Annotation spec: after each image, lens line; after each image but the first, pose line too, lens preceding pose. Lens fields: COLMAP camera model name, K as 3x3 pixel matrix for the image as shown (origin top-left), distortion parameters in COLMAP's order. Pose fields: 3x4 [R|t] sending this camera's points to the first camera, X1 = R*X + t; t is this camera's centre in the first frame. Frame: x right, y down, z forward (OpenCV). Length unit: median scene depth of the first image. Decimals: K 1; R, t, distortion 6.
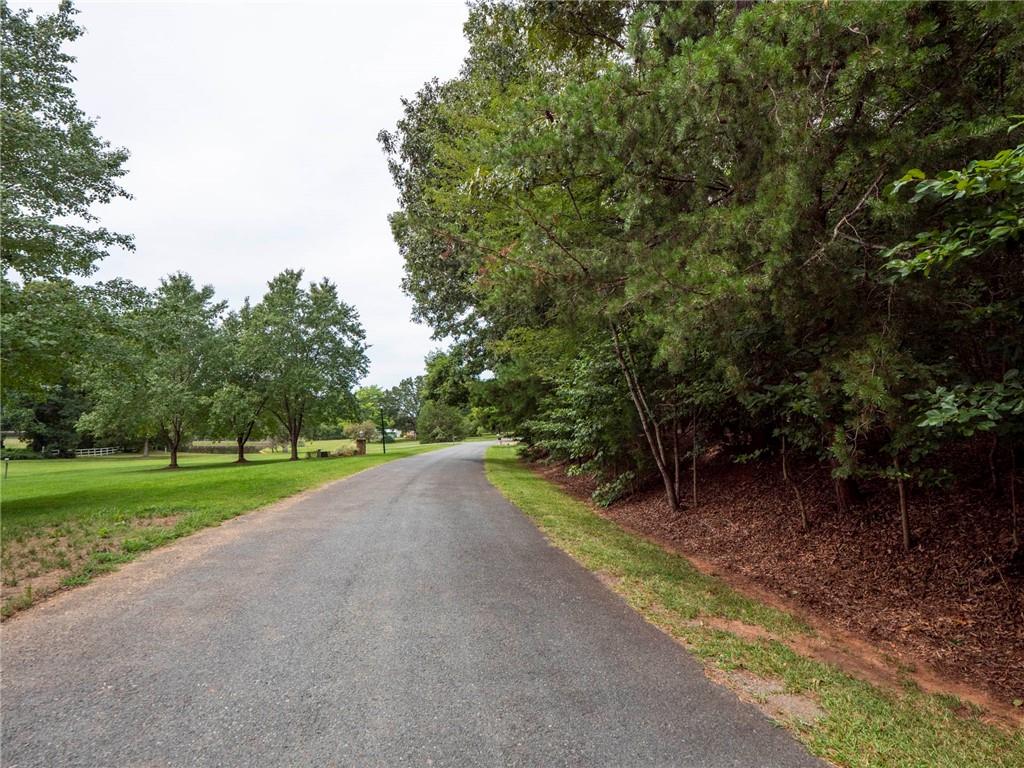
lens RADIAL K [[571.6, 0, 512.3], [0, 571.6, 390.2], [0, 0, 1]] dist [0.001902, -0.003731]
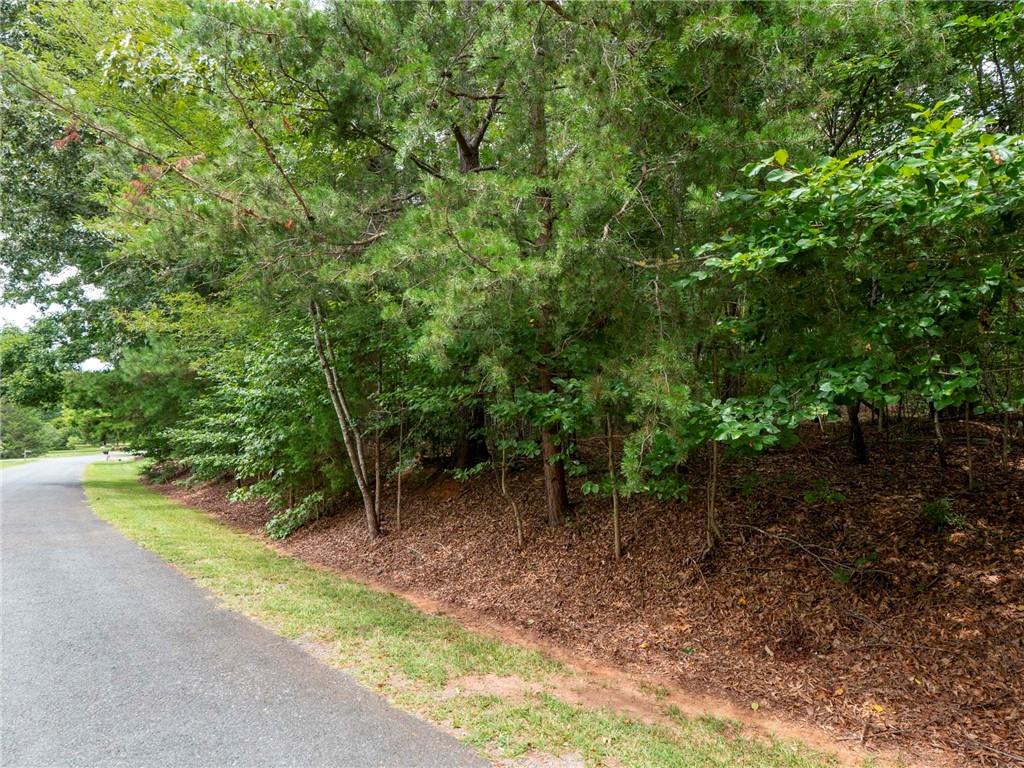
lens RADIAL K [[571.6, 0, 512.3], [0, 571.6, 390.2], [0, 0, 1]] dist [0.001902, -0.003731]
pose [[0.816637, 0.047963, 0.575155, -0.047366], [-0.038858, 0.998849, -0.028123, 0.009399], [-0.575842, 0.000617, 0.817561, 0.190357]]
